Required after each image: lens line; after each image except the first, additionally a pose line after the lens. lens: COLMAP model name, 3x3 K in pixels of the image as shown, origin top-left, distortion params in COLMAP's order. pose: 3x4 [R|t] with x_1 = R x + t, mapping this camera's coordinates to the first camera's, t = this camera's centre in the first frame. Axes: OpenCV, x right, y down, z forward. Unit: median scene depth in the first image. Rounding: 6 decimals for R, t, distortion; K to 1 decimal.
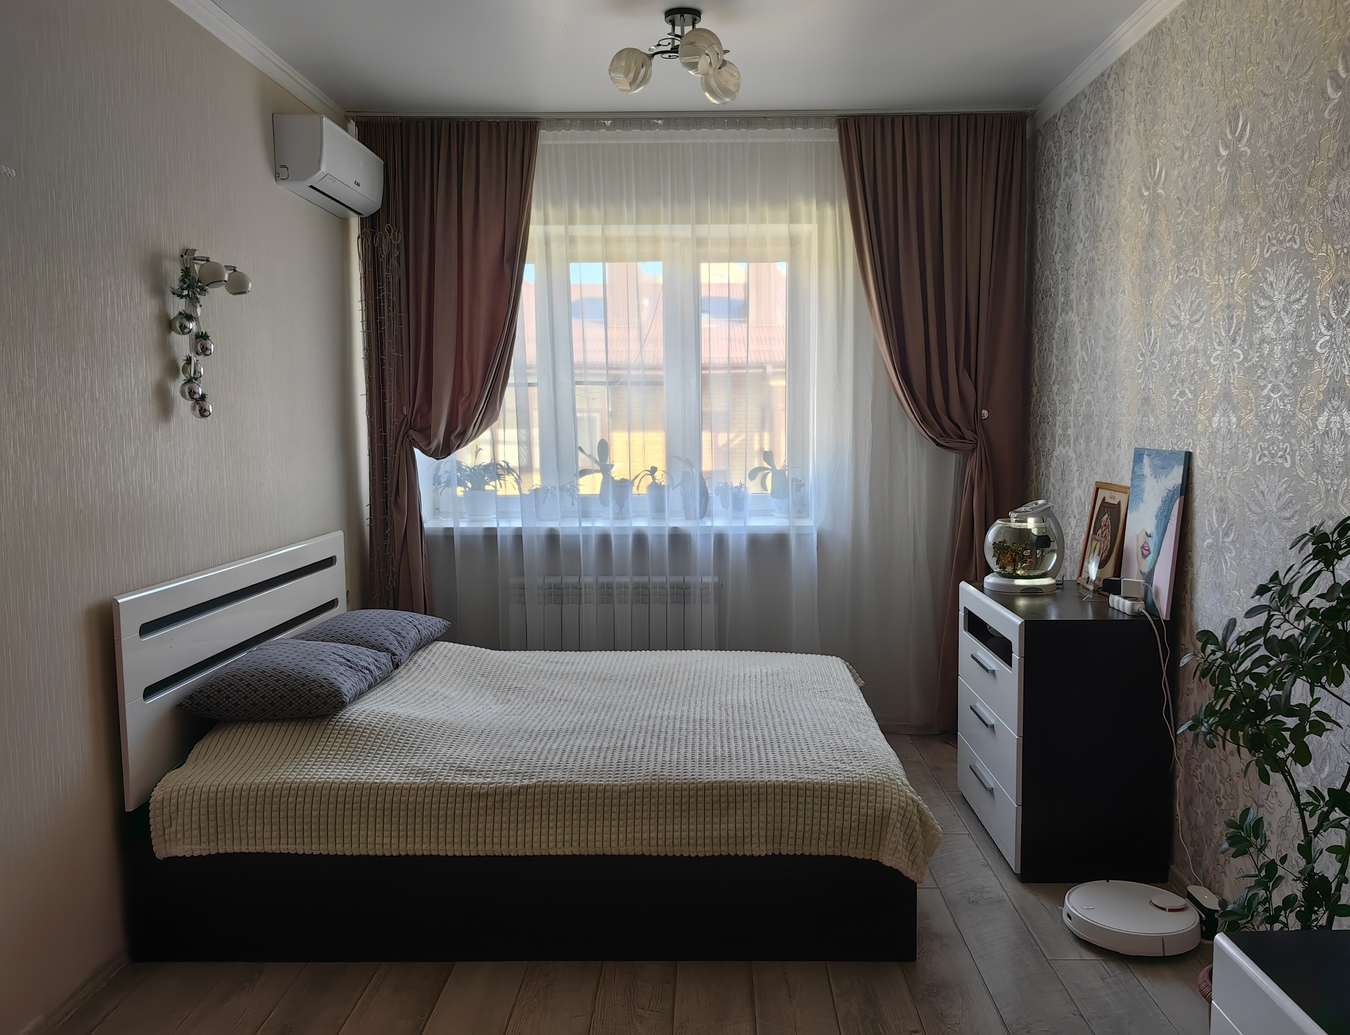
lens RADIAL K [[1070.2, 0, 673.9], [0, 1070.2, 503.7], [0, 0, 1]] dist [0.030052, -0.018960]
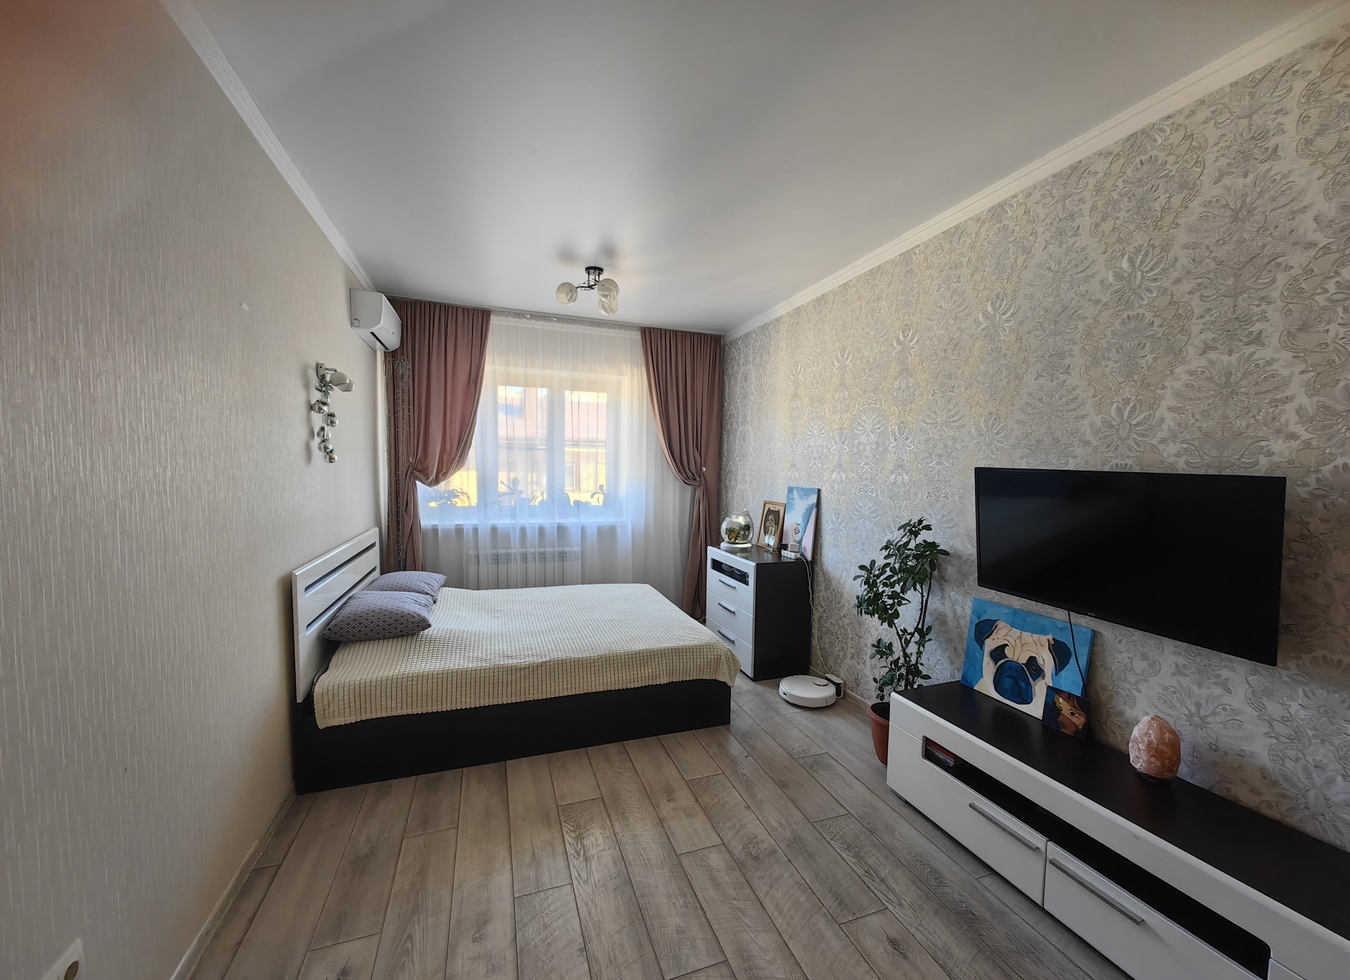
lens RADIAL K [[517.9, 0, 668.9], [0, 517.9, 497.8], [0, 0, 1]] dist [0.010495, 0.000157]
pose [[0.939480, 0.003826, 0.342582, -0.192534], [0.003162, 0.999798, -0.019839, -0.006136], [-0.342589, 0.019721, 0.939279, 0.043035]]
